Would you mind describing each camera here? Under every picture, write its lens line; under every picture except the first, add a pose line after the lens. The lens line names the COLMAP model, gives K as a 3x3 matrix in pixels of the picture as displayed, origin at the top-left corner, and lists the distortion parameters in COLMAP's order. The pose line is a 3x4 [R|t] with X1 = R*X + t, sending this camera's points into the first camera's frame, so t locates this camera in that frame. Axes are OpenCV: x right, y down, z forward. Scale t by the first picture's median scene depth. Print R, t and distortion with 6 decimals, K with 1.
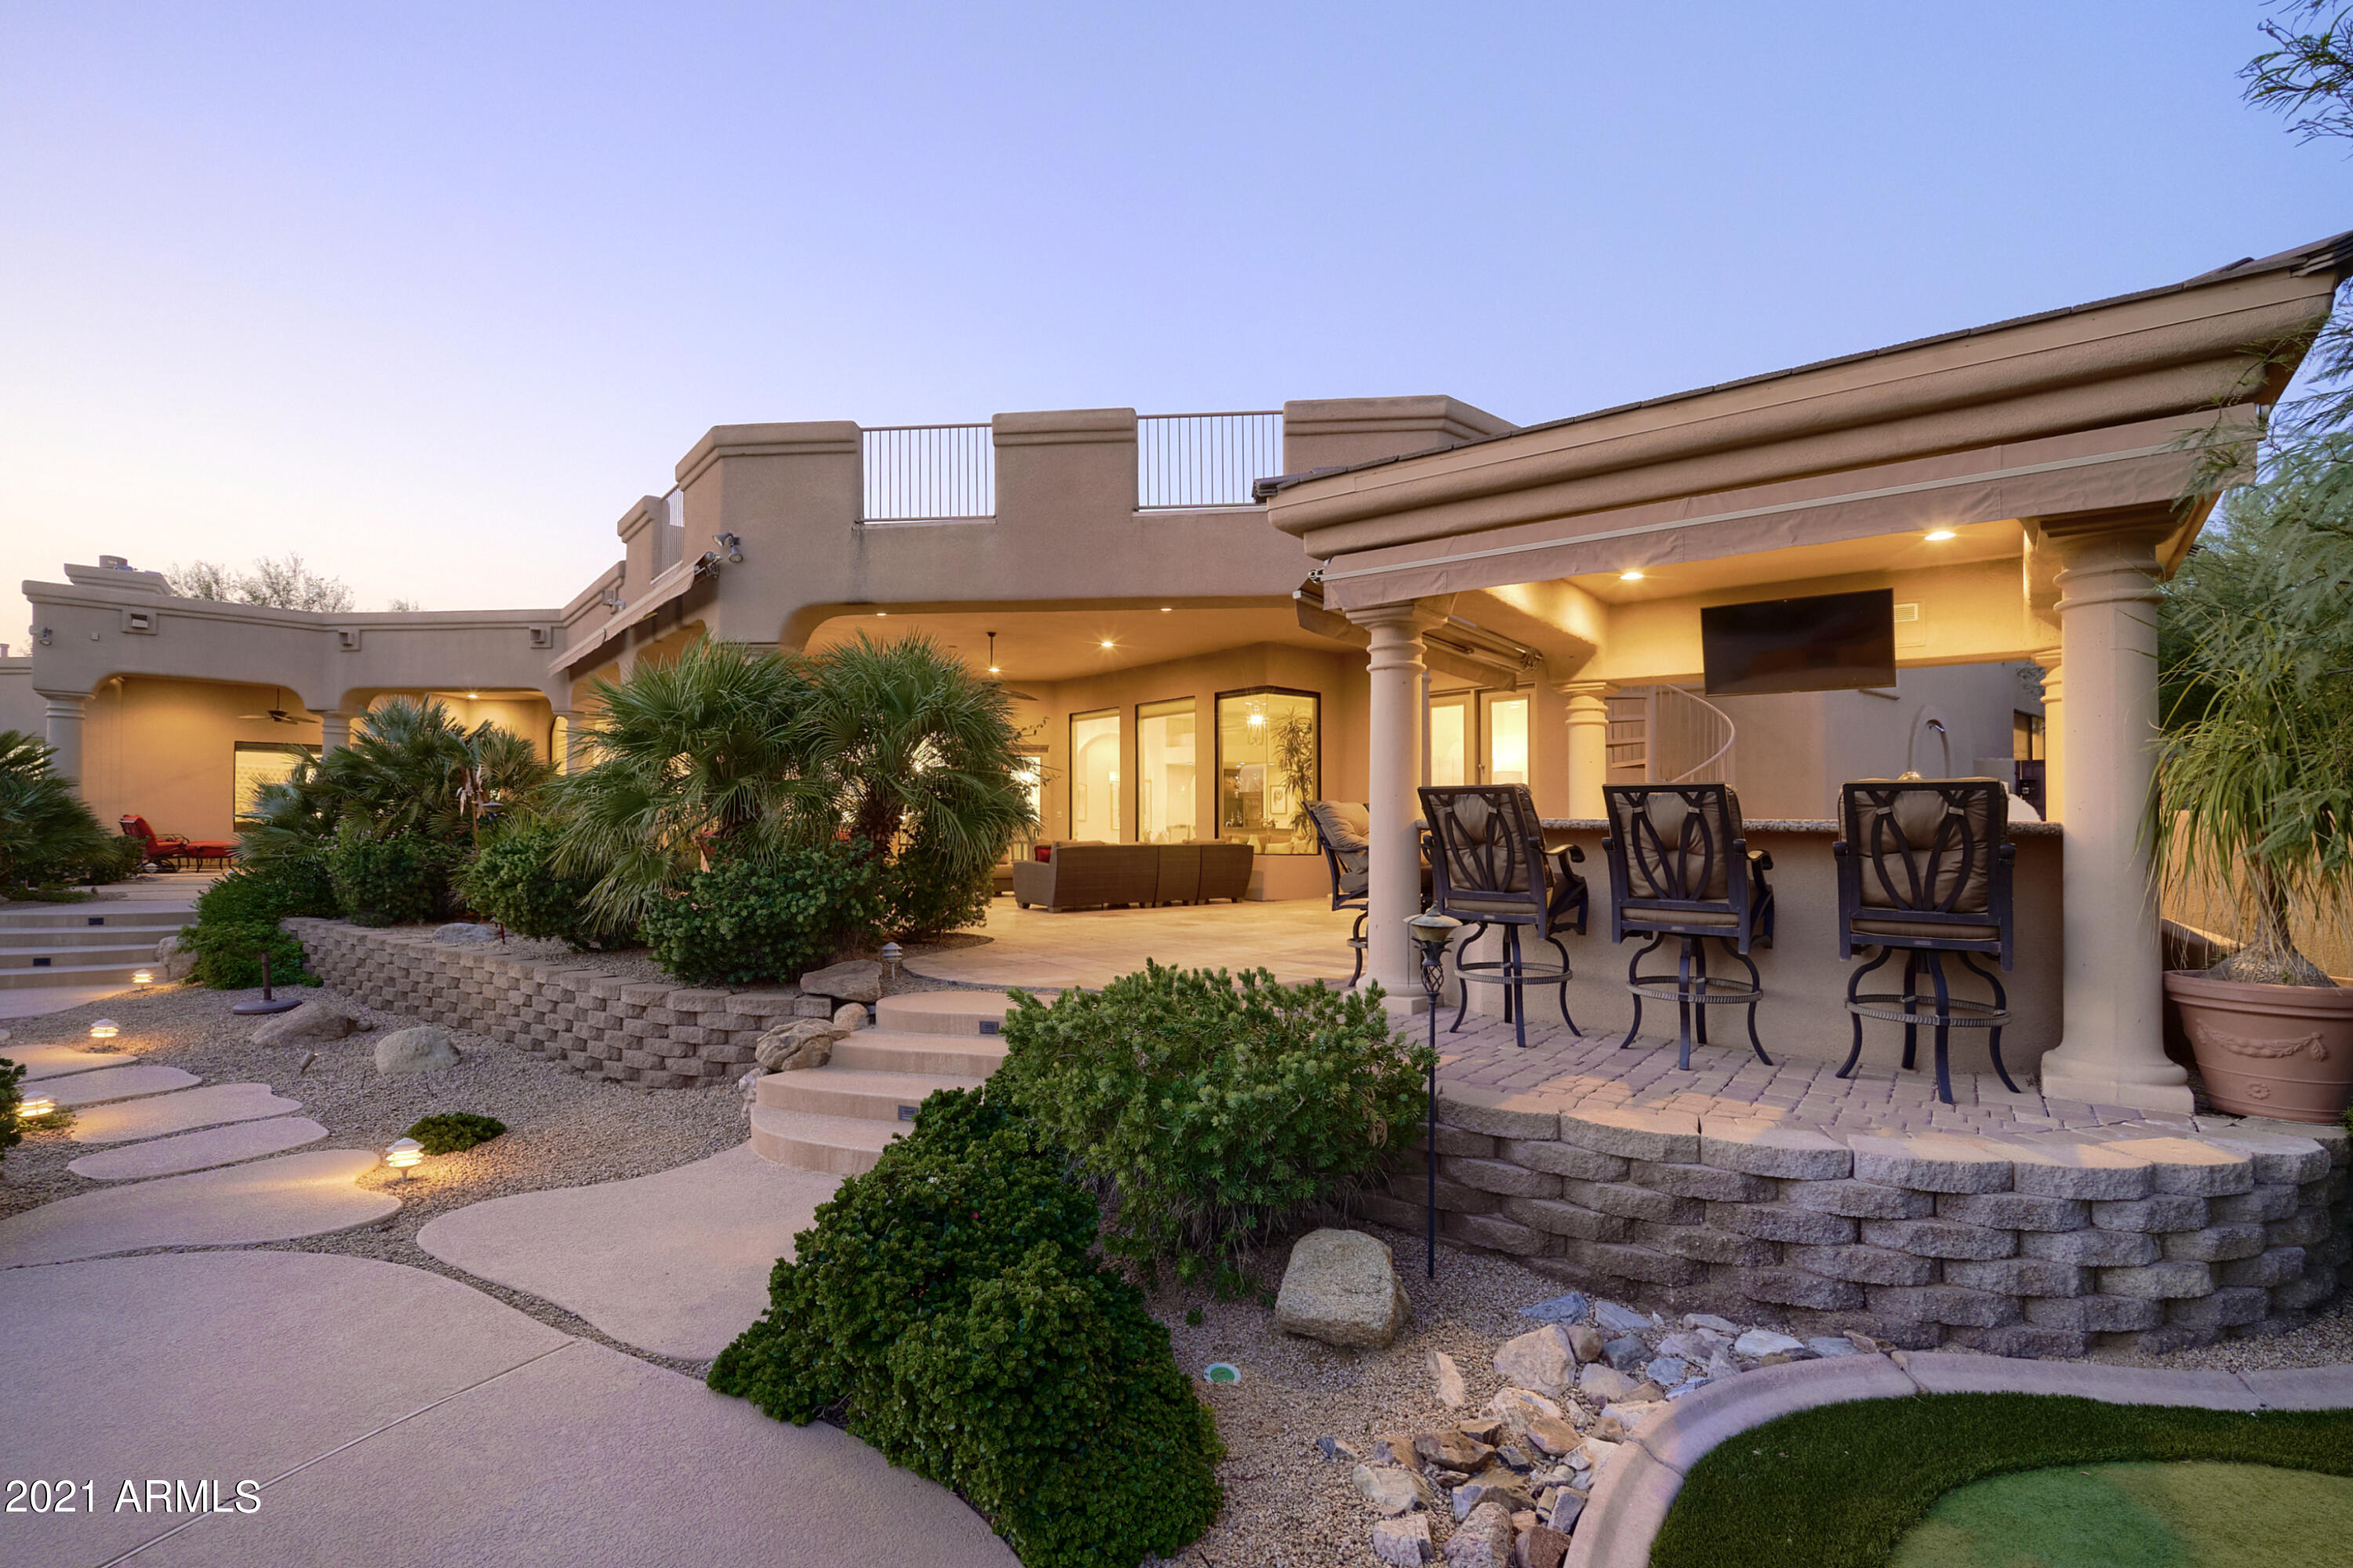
lens RADIAL K [[1039.4, 0, 1173.8], [0, 1039.4, 798.5], [0, 0, 1]] dist [-0.016759, 0.003096]
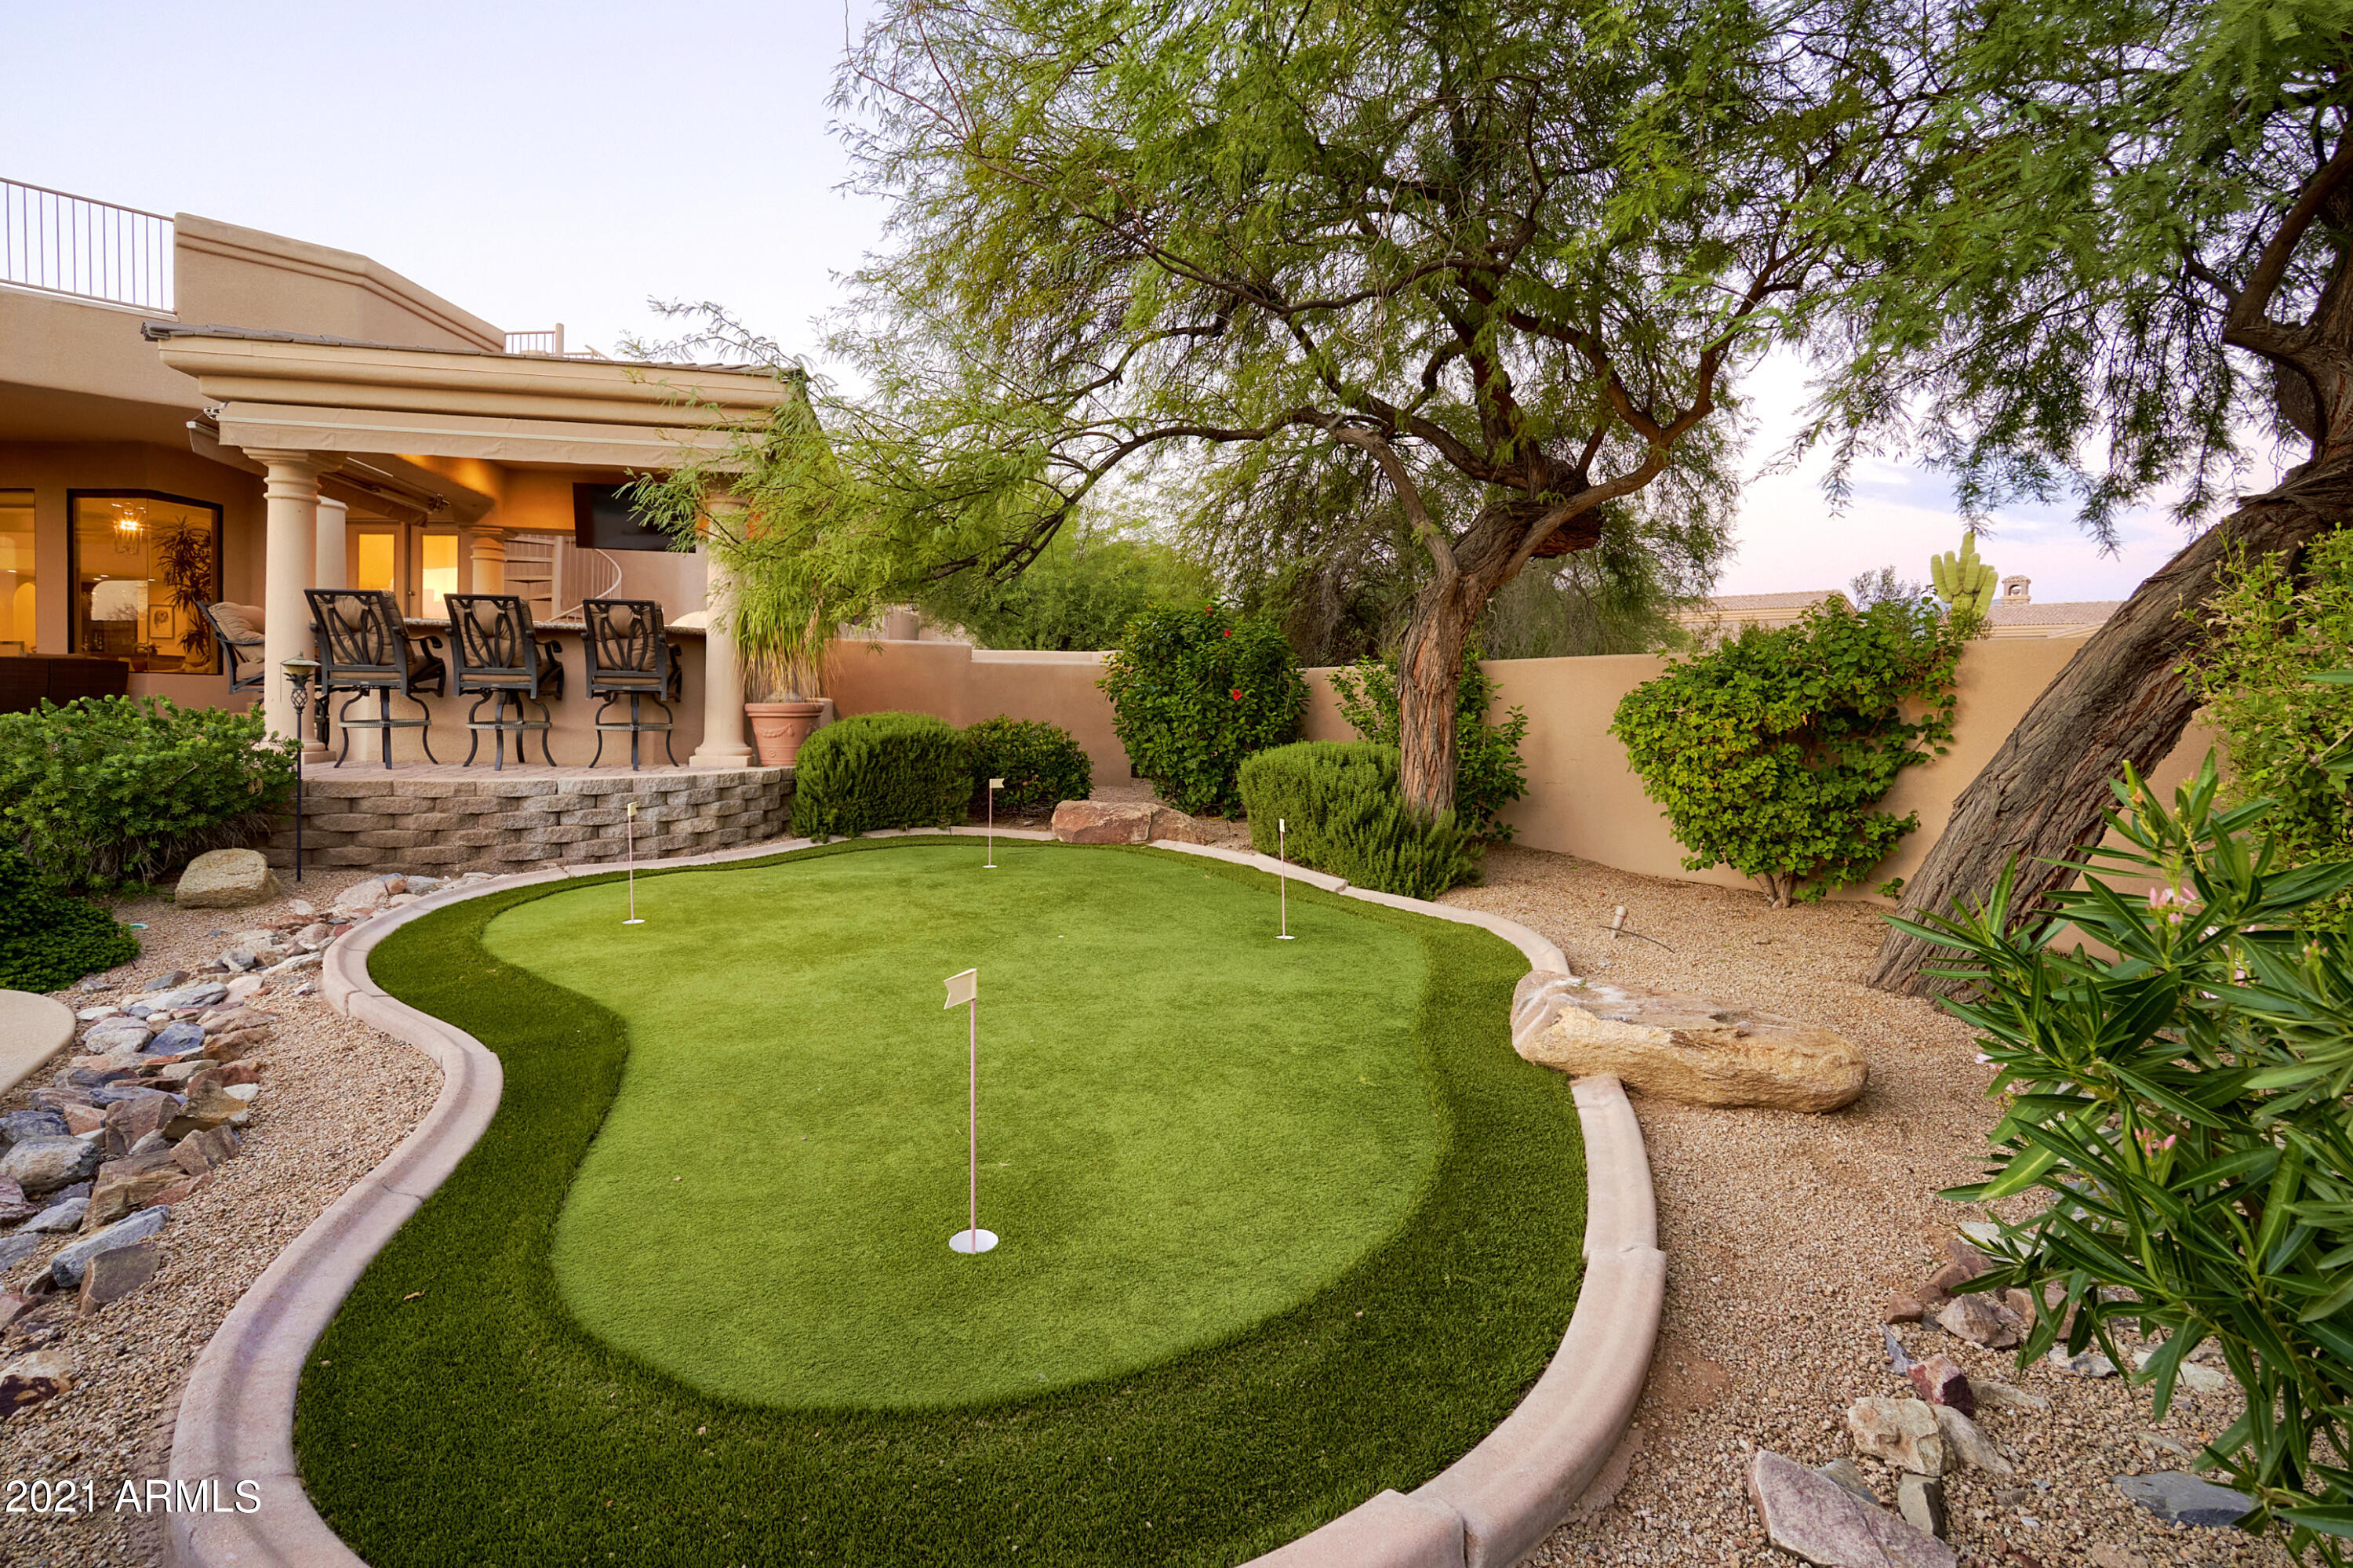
lens RADIAL K [[1039.4, 0, 1103.9], [0, 1039.4, 705.1], [0, 0, 1]] dist [-0.016759, 0.003096]
pose [[0.663638, -0.007149, 0.748020, -0.099150], [-0.032842, 0.998712, 0.038682, 0.063712], [-0.747333, -0.050238, 0.662548, -0.821867]]
